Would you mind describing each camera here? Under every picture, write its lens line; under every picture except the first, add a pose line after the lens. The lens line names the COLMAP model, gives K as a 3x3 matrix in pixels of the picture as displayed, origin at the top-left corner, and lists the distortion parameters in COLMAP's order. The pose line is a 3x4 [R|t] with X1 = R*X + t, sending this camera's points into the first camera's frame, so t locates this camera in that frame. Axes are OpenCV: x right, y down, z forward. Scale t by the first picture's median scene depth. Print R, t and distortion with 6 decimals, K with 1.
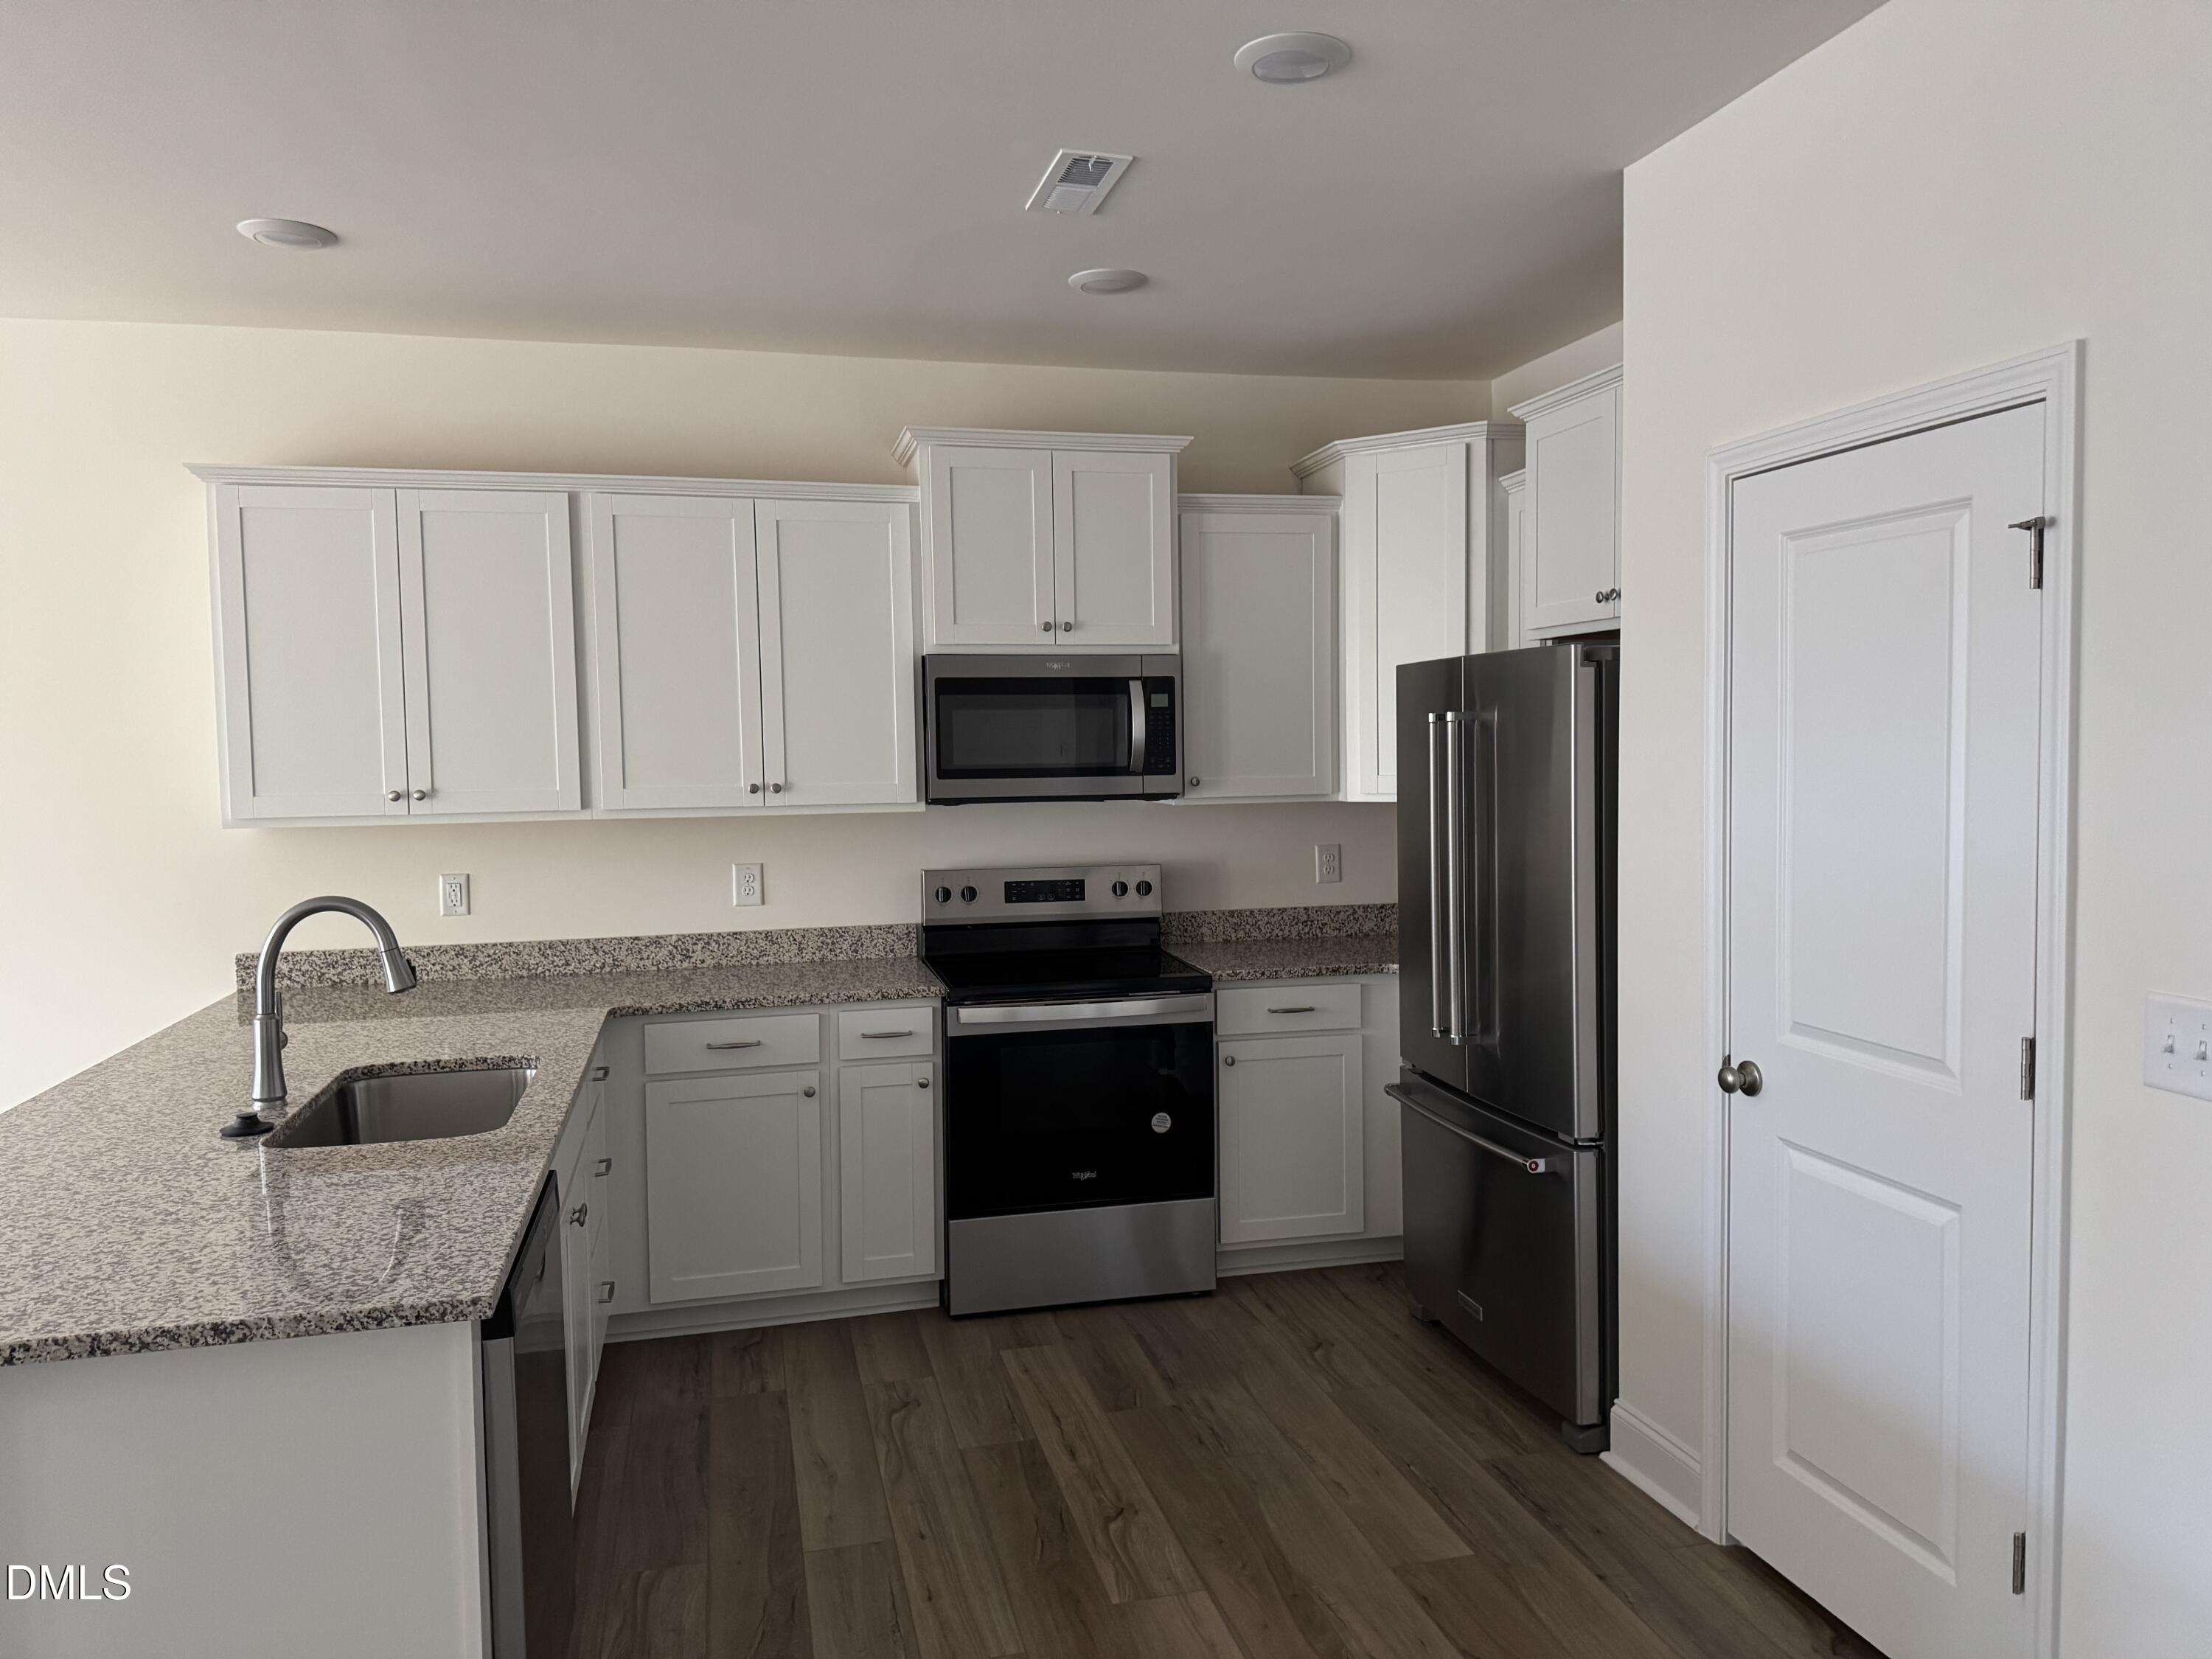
lens RADIAL K [[1550.2, 0, 1106.0], [0, 1550.2, 829.5], [0, 0, 1]] dist [0.004920, 0.000340]
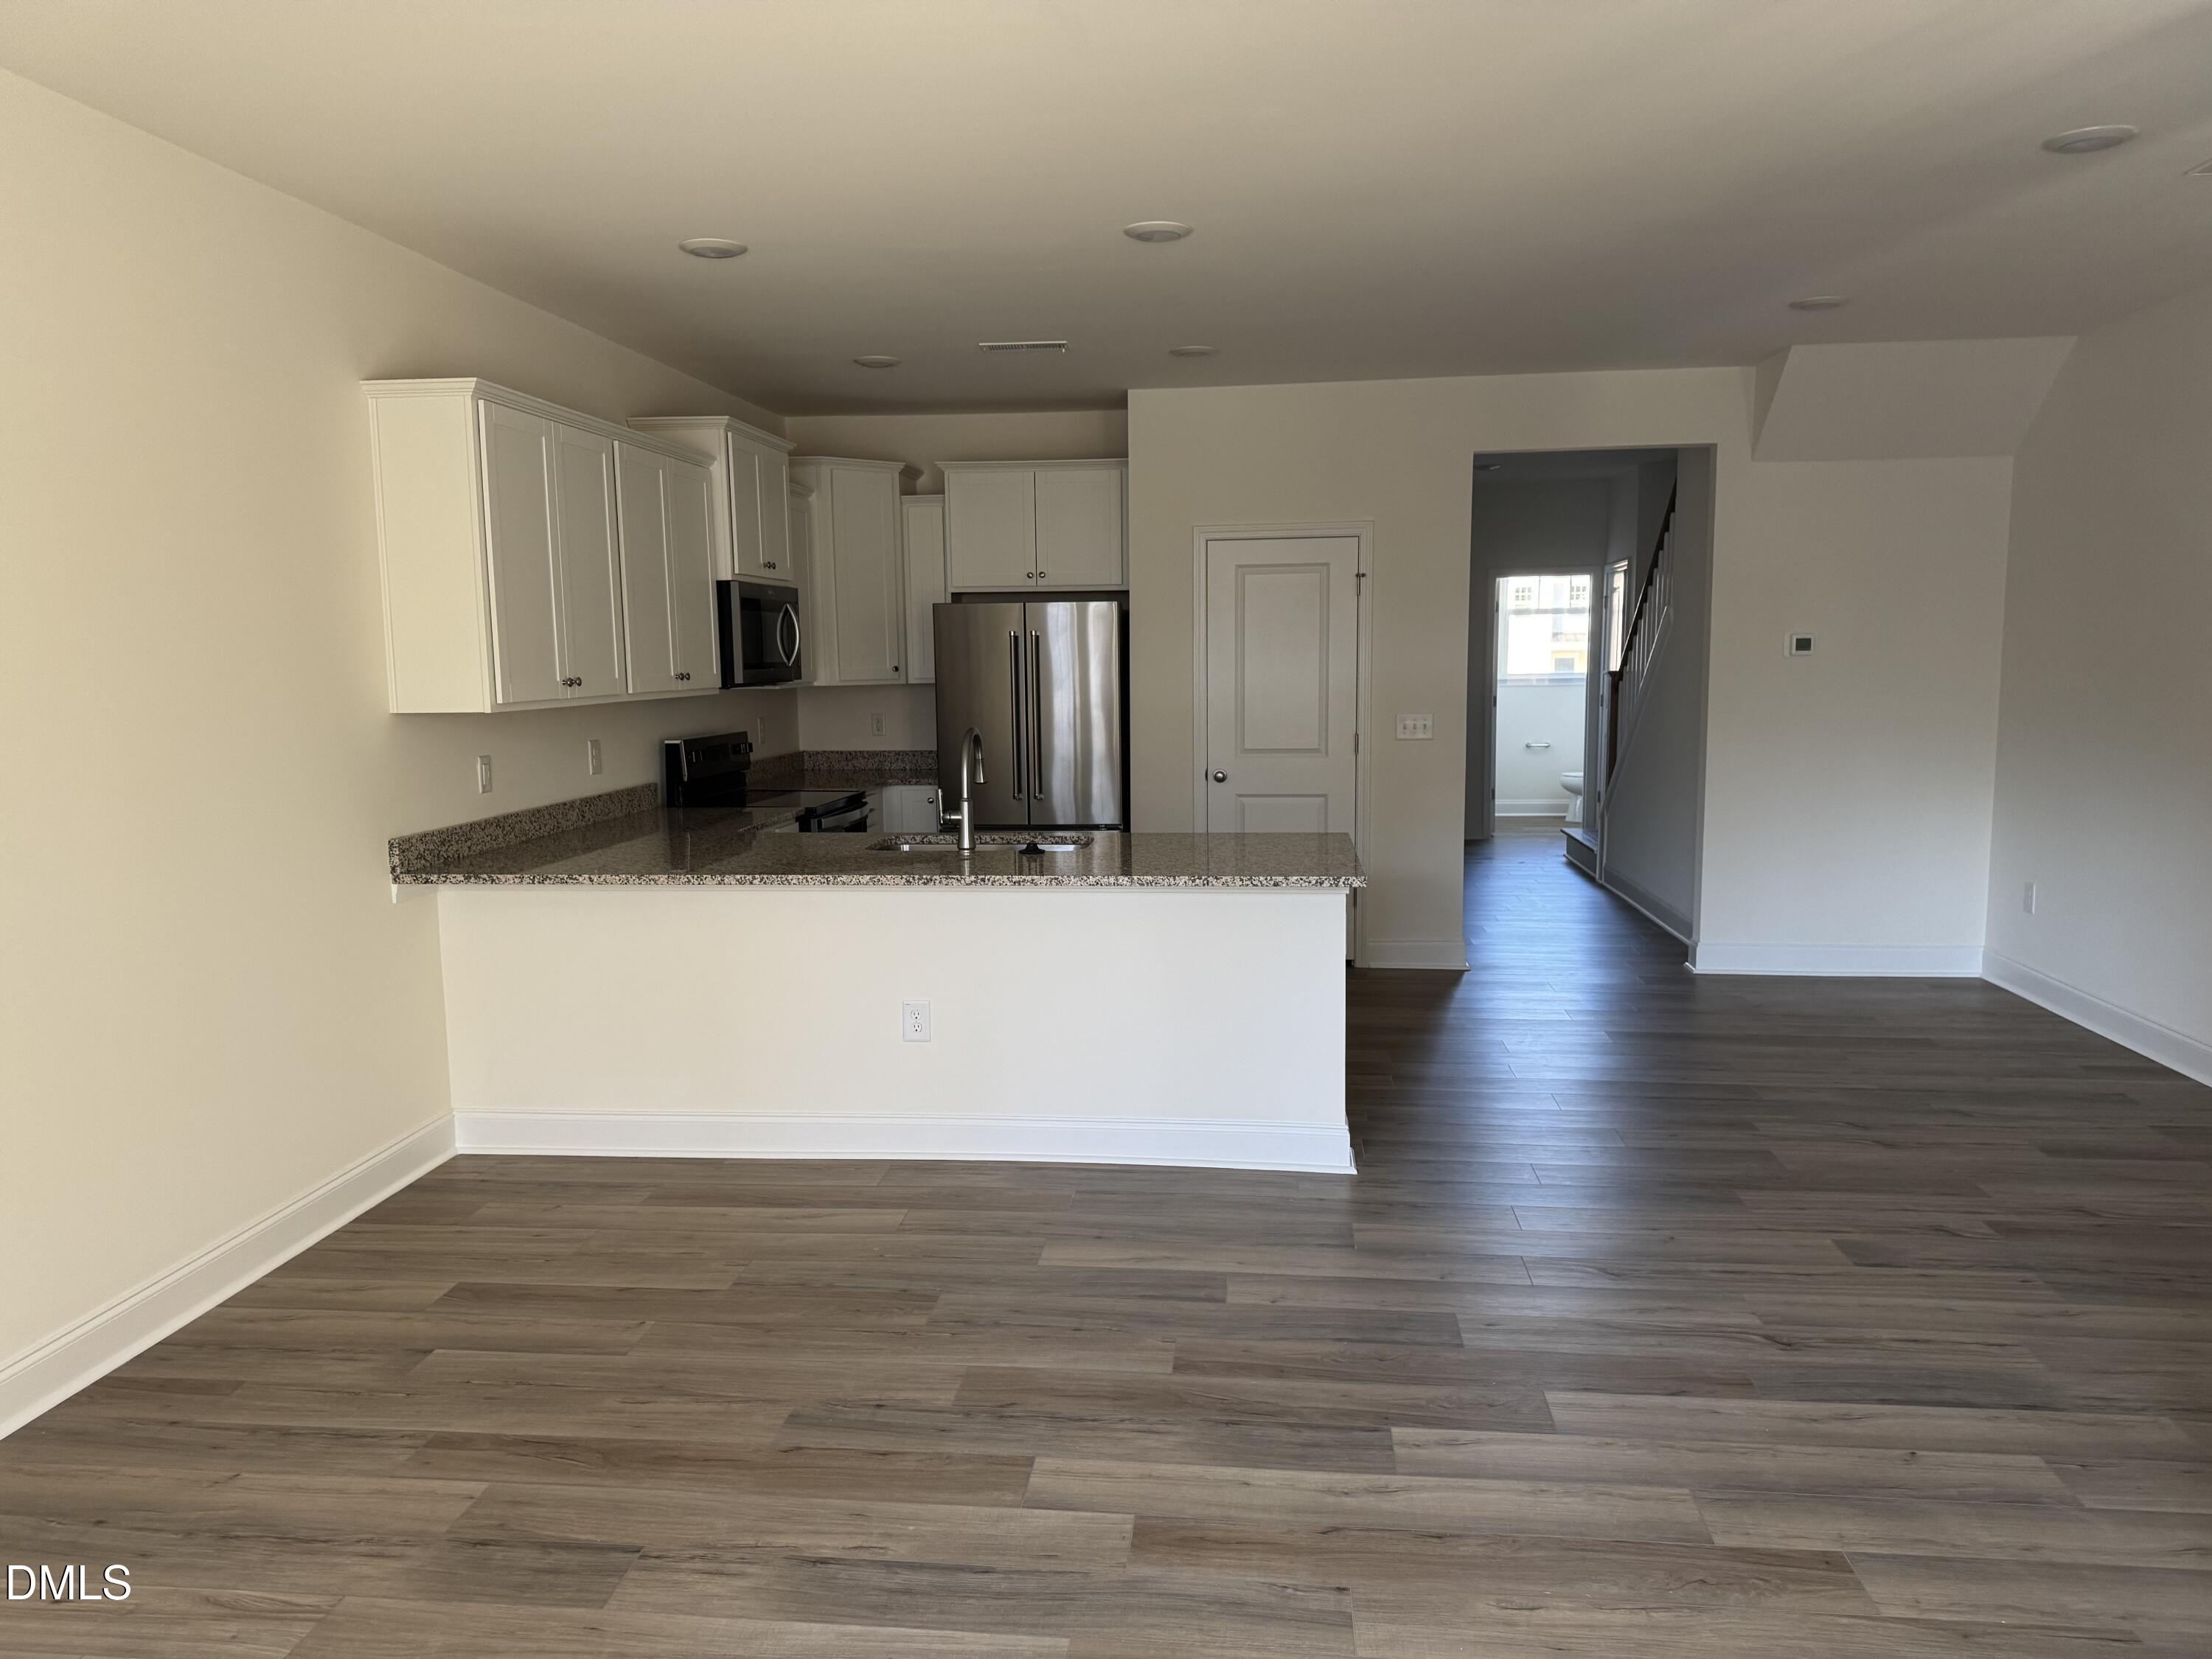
lens RADIAL K [[1550.2, 0, 1106.0], [0, 1550.2, 829.5], [0, 0, 1]] dist [0.004920, 0.000340]
pose [[0.353311, -0.100551, 0.930086, -1.313972], [0.055204, 0.994715, 0.086567, 0.009843], [-0.933876, 0.020759, 0.356995, 0.180097]]
